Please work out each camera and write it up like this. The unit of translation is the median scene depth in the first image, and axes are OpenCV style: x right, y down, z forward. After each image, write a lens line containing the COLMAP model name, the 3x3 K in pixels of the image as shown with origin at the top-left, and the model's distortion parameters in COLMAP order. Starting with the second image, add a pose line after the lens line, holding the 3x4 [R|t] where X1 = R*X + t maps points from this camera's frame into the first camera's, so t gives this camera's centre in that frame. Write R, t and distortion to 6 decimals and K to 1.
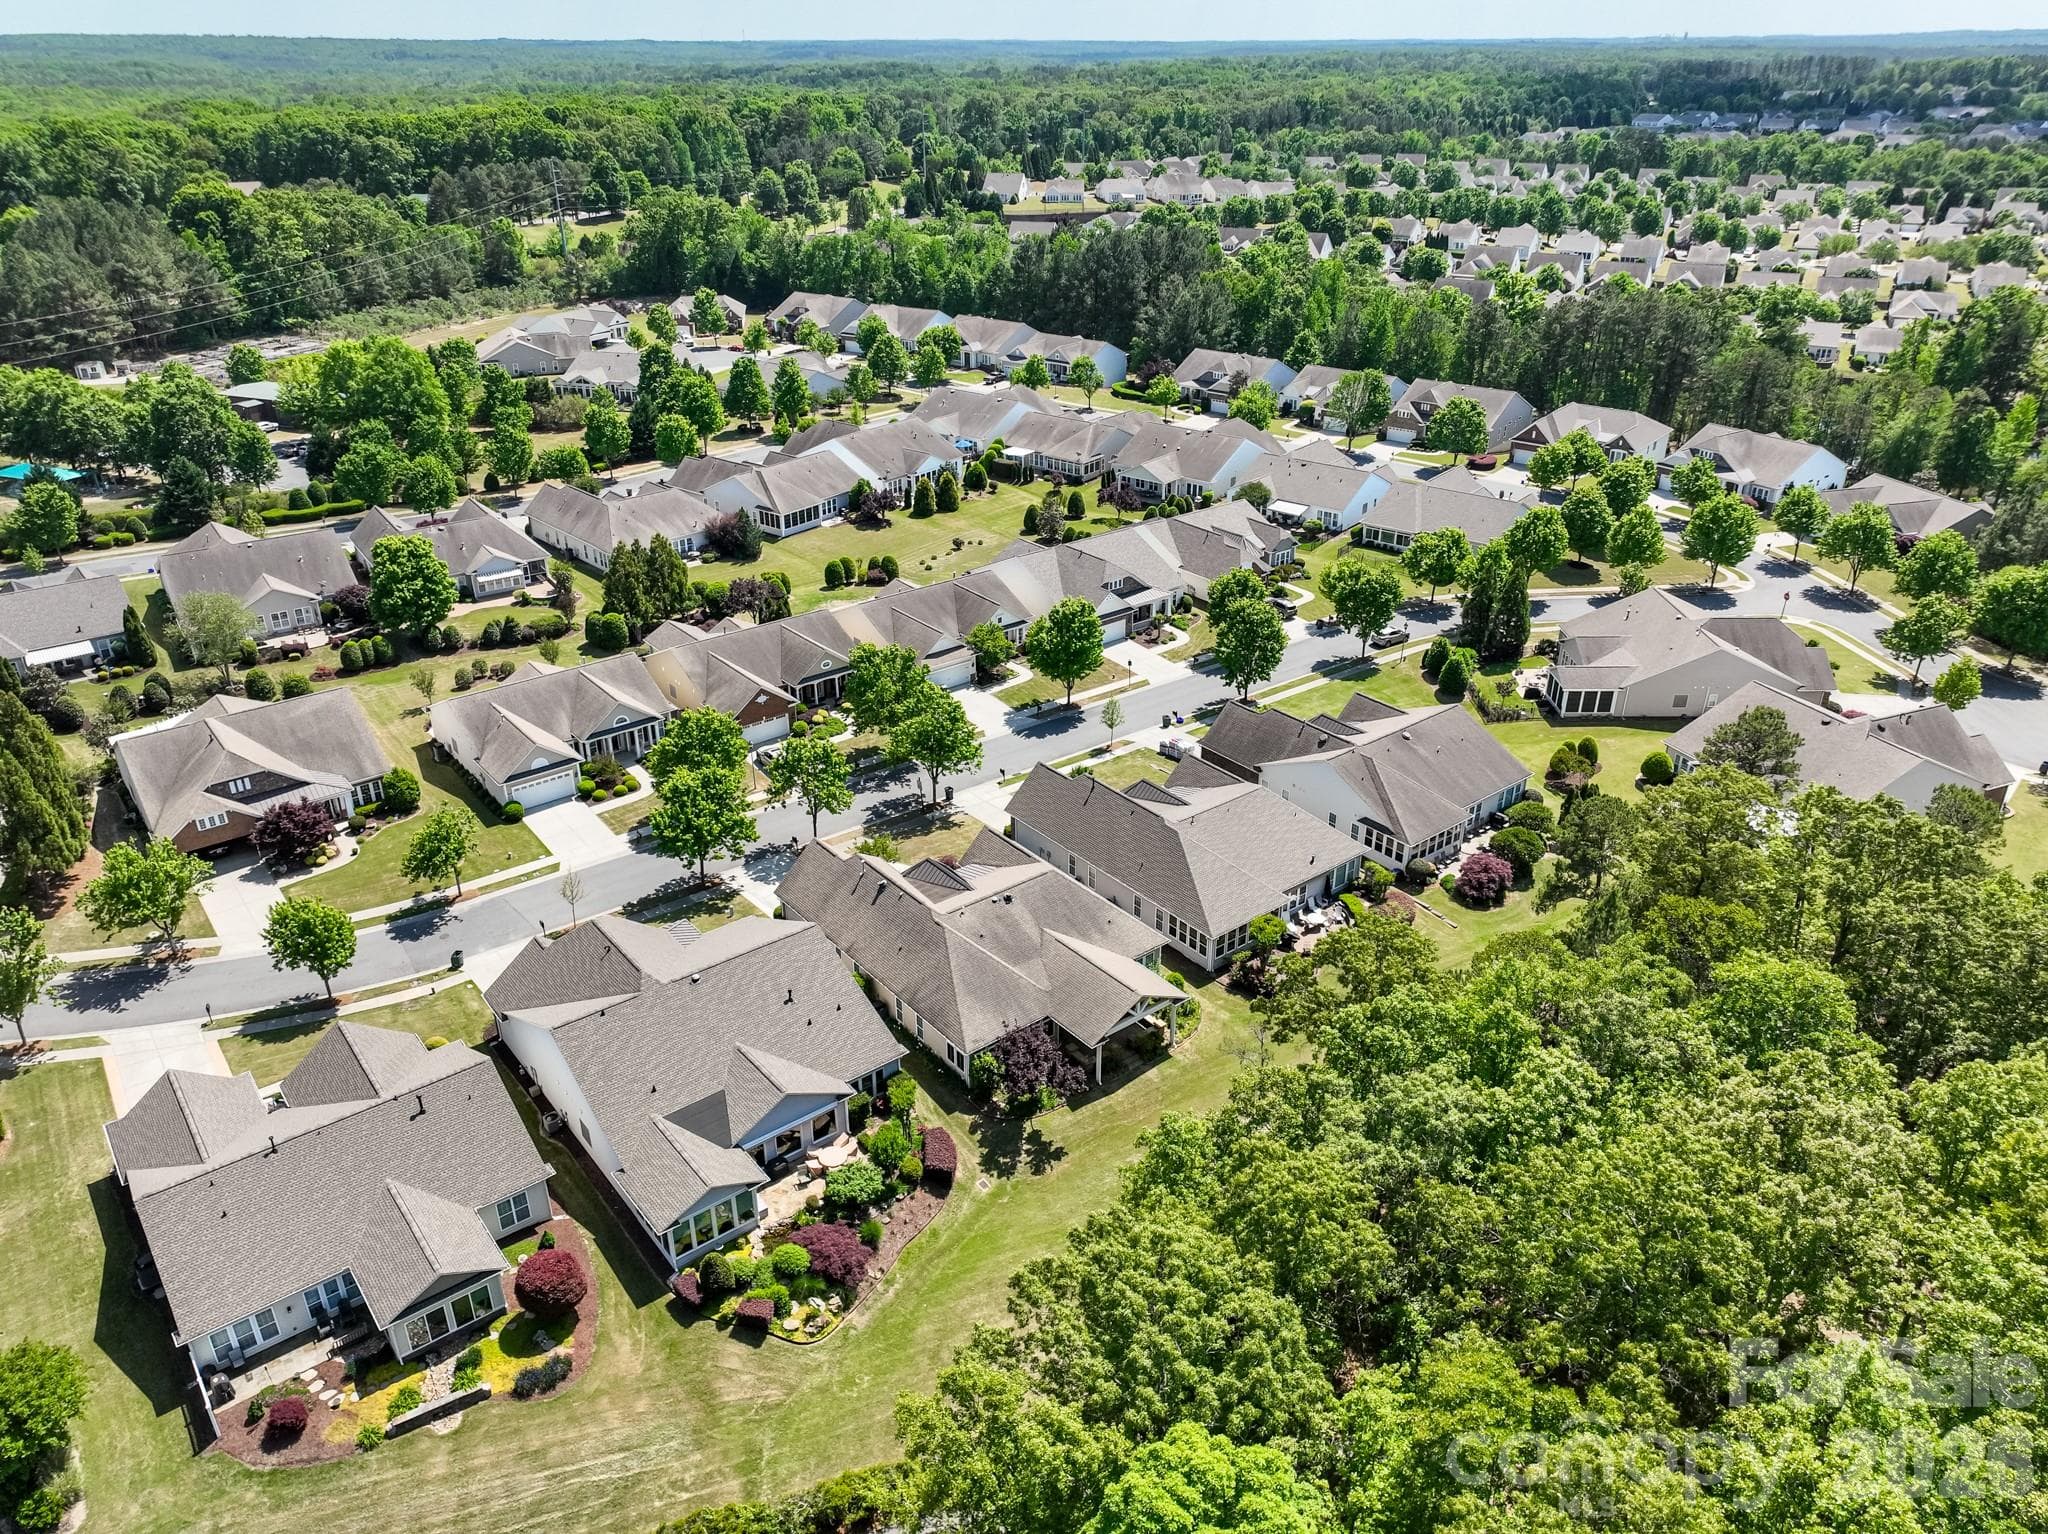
lens RADIAL K [[1415.5, 0, 1024.0], [0, 1415.5, 767.0], [0, 0, 1]] dist [0.006678, 0.004321]
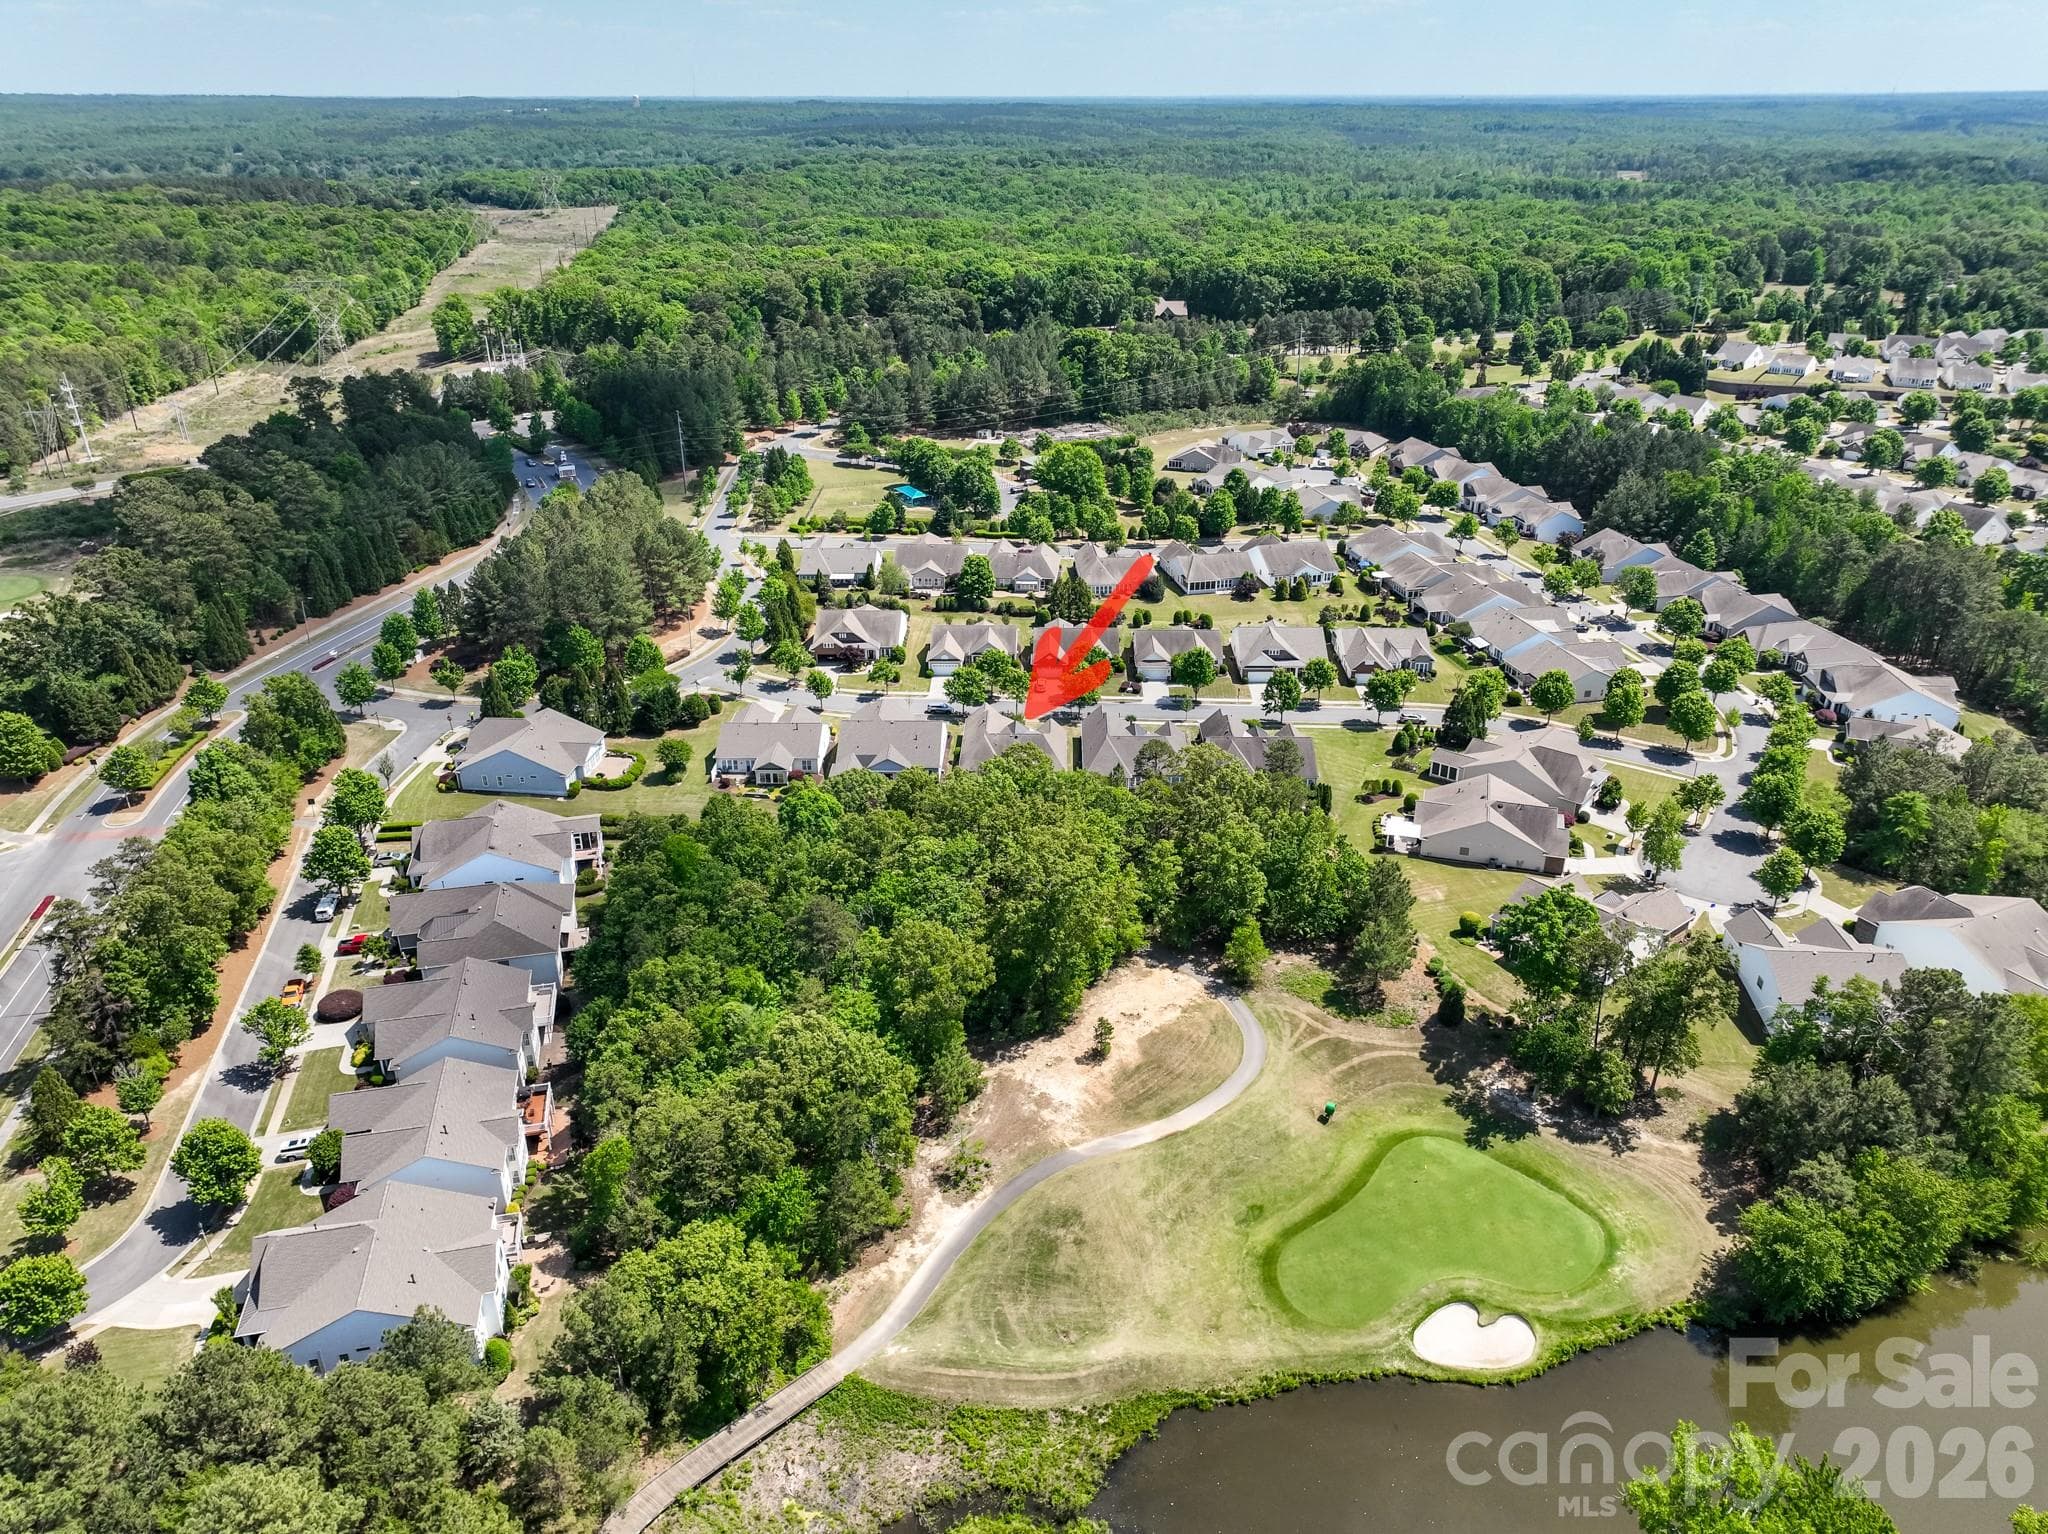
lens RADIAL K [[1415.5, 0, 1024.0], [0, 1415.5, 767.0], [0, 0, 1]] dist [0.006678, 0.004321]
pose [[0.770812, 0.269060, -0.577456, 0.906965], [-0.286896, 0.955924, 0.062443, -0.009955], [0.568805, 0.117538, 0.814030, -0.639242]]
